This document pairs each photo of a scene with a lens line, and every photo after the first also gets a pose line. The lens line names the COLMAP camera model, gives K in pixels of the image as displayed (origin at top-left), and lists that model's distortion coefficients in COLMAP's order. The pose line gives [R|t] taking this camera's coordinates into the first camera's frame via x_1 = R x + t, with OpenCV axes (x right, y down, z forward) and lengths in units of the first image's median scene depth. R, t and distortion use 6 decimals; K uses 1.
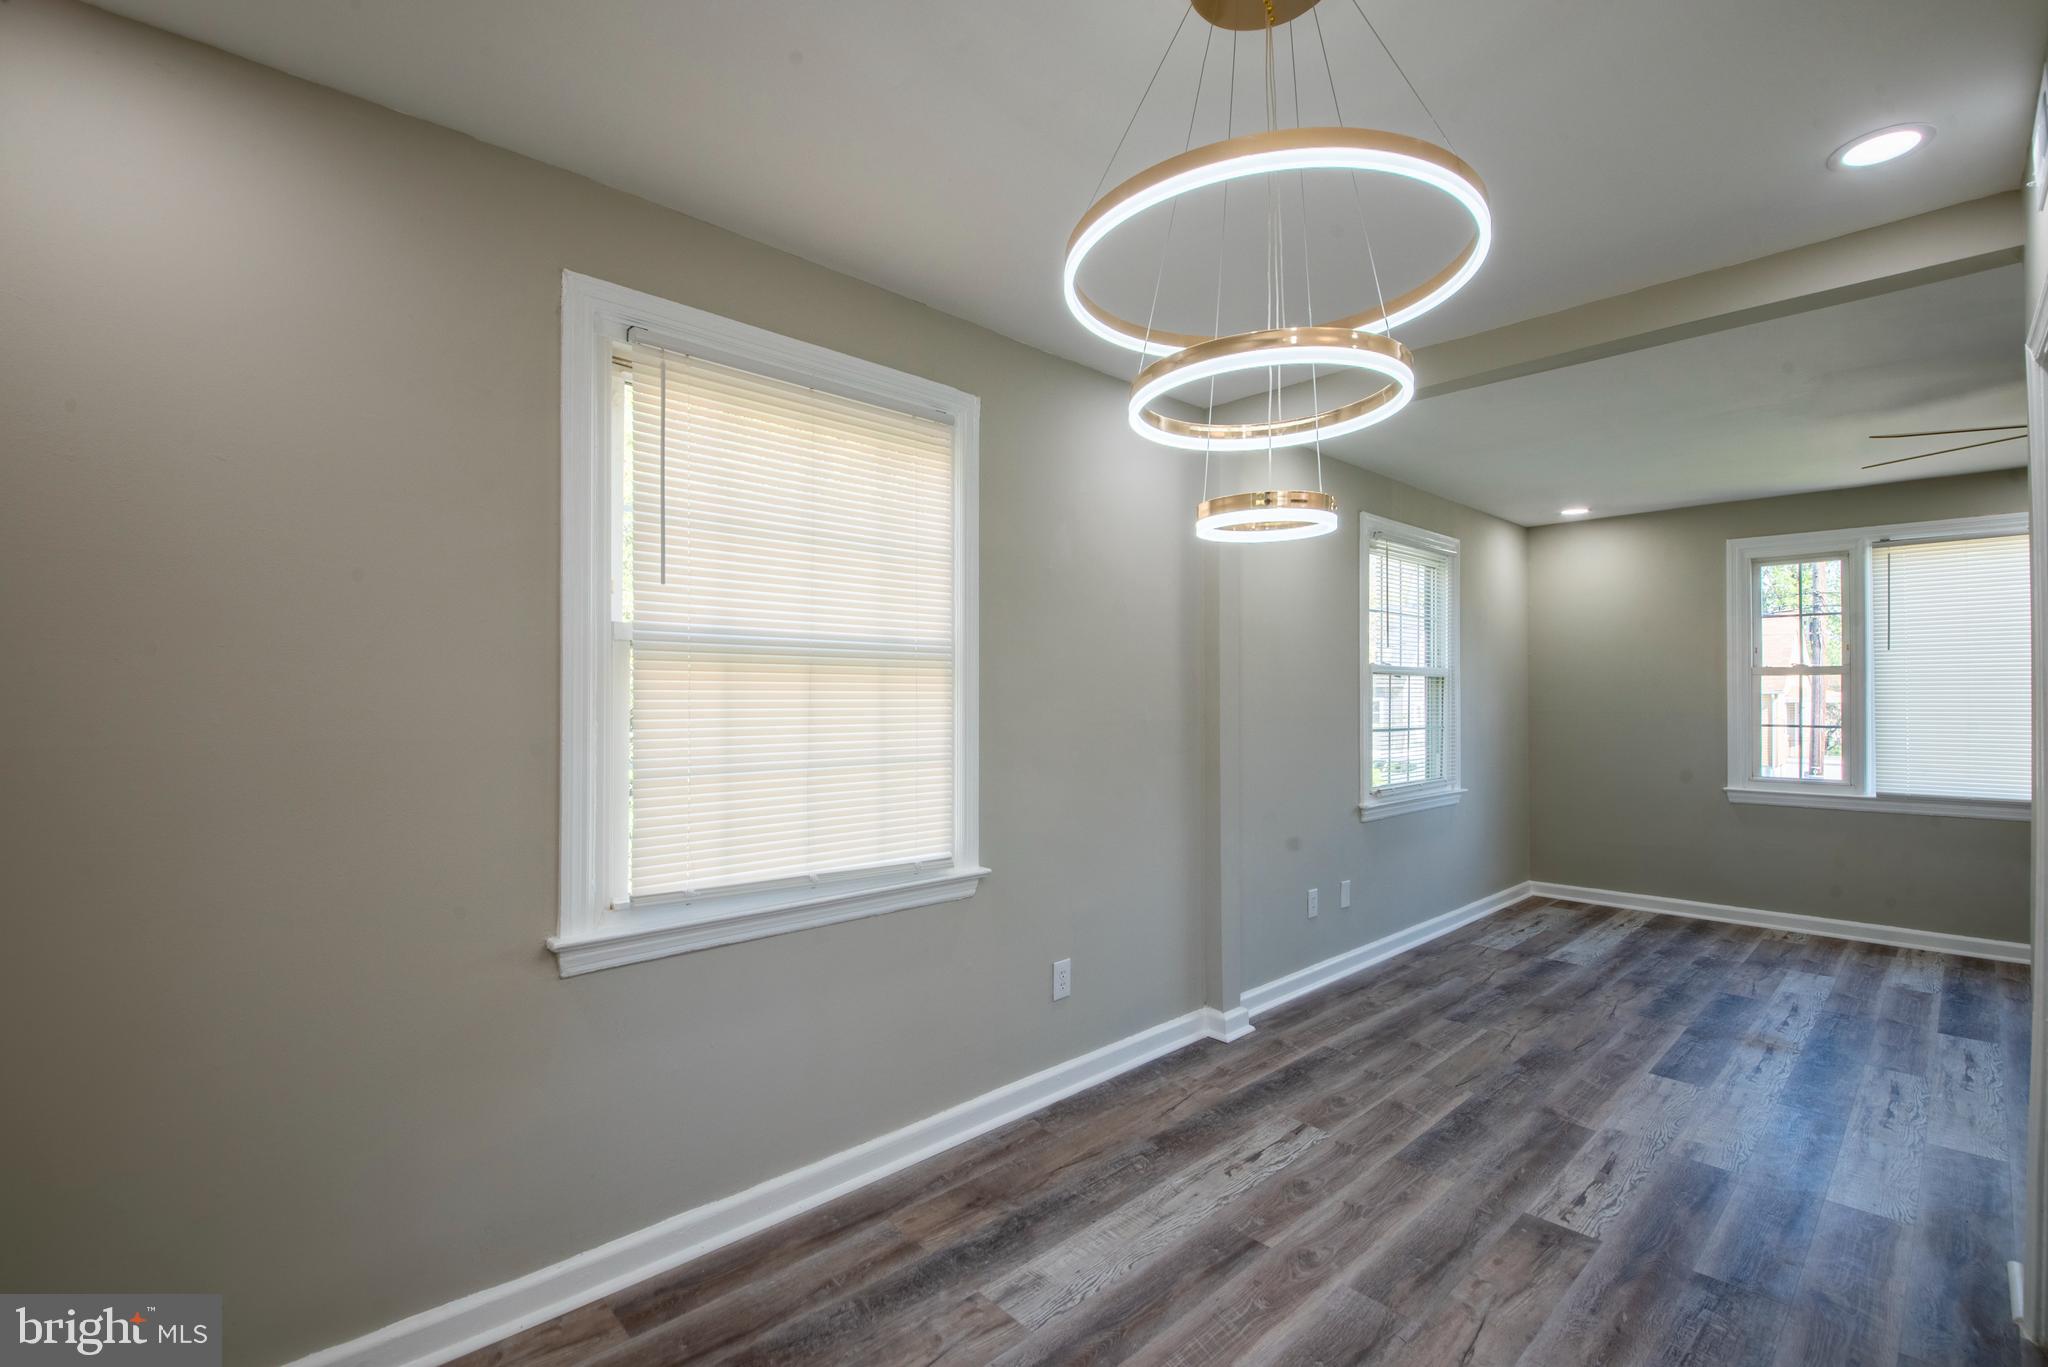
lens RADIAL K [[902.1, 0, 1023.0], [0, 902.1, 696.1], [0, 0, 1]] dist [-0.039812, -0.000565]
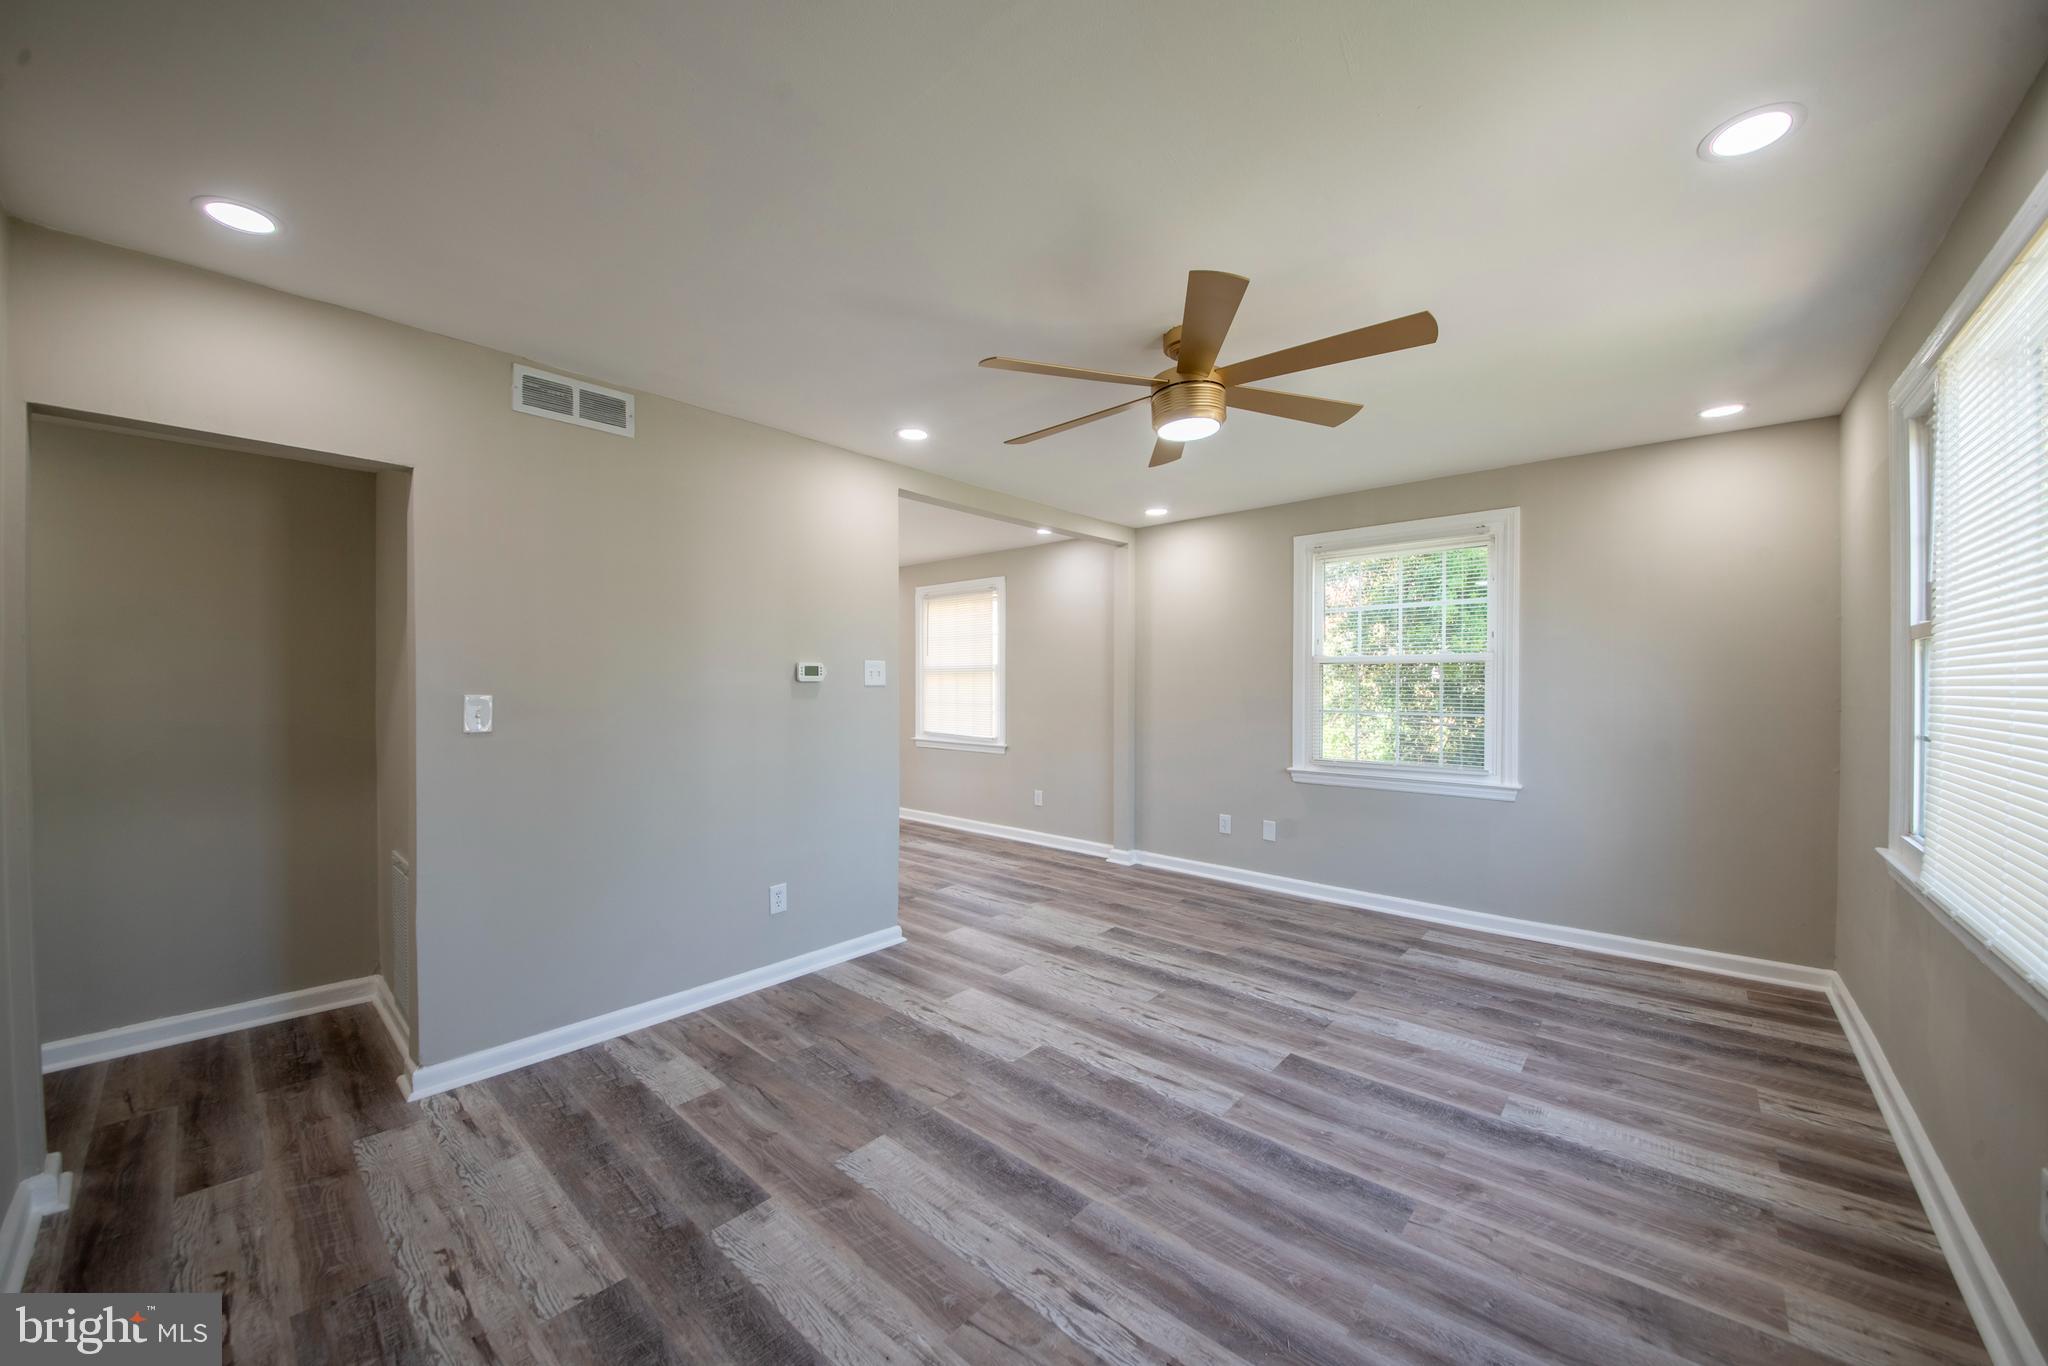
lens RADIAL K [[751.2, 0, 968.2], [0, 751.2, 687.2], [0, 0, 1]] dist [-0.019299, -0.001111]
pose [[0.046232, 0.002859, -0.998927, 1.701705], [-0.001309, 0.999995, 0.002801, 0.004789], [0.998930, 0.001178, 0.046236, 0.575466]]
